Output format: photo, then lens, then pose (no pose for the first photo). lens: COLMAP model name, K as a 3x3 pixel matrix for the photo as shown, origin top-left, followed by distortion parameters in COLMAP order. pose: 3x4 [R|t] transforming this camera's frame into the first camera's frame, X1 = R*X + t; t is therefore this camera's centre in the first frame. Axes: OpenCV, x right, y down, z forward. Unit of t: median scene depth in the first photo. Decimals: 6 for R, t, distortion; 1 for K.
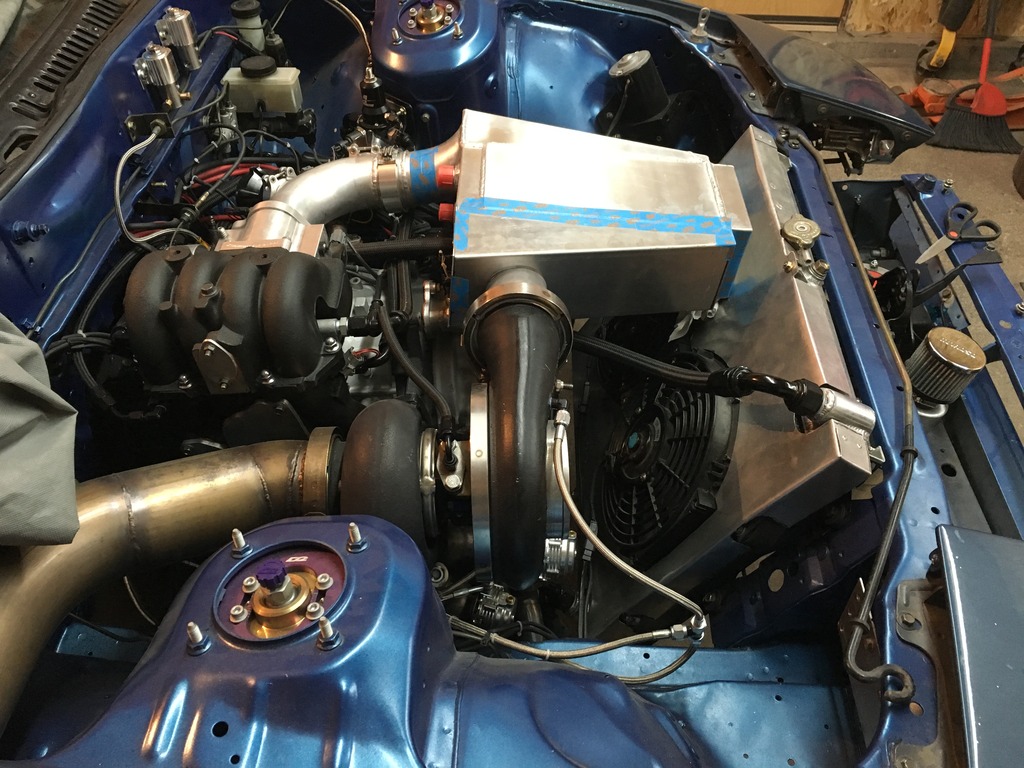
lens RADIAL K [[885.4, 0, 511.2], [0, 885.4, 385.8], [0, 0, 1]] dist [0.072974, -0.105279]
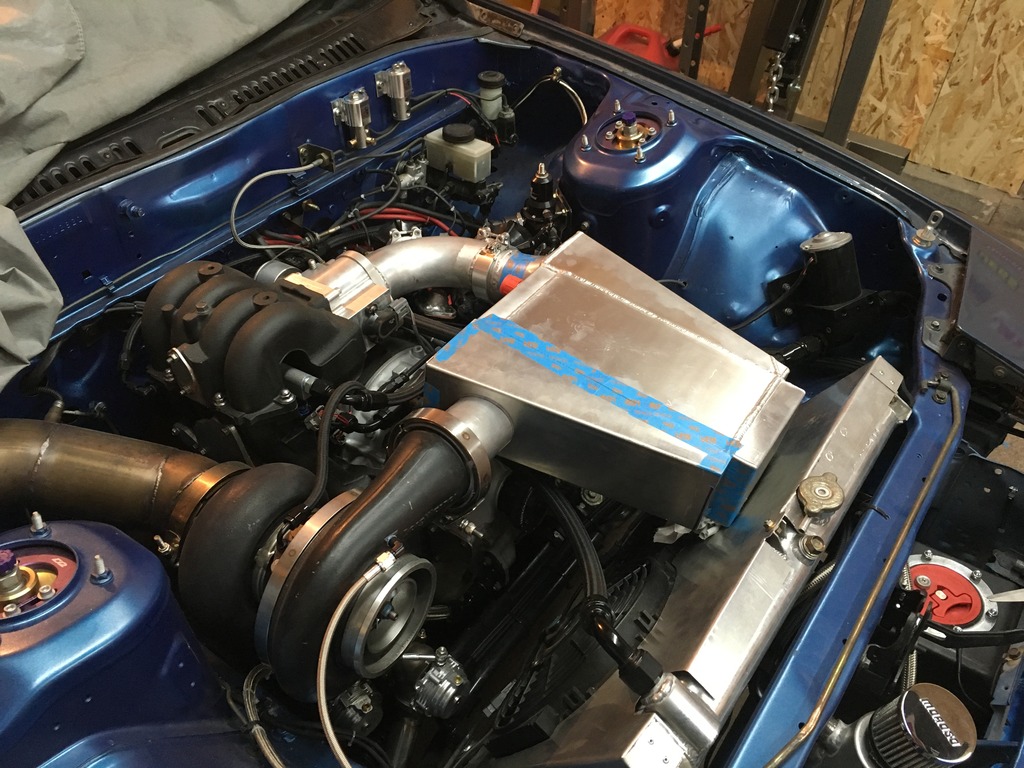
lens RADIAL K [[885.4, 0, 512.2], [0, 885.4, 377.5], [0, 0, 1]] dist [0.072974, -0.105279]
pose [[0.830135, 0.386394, -0.401965, 0.337230], [-0.410417, 0.911451, 0.028553, -0.159417], [0.377404, 0.141270, 0.915210, 0.099215]]
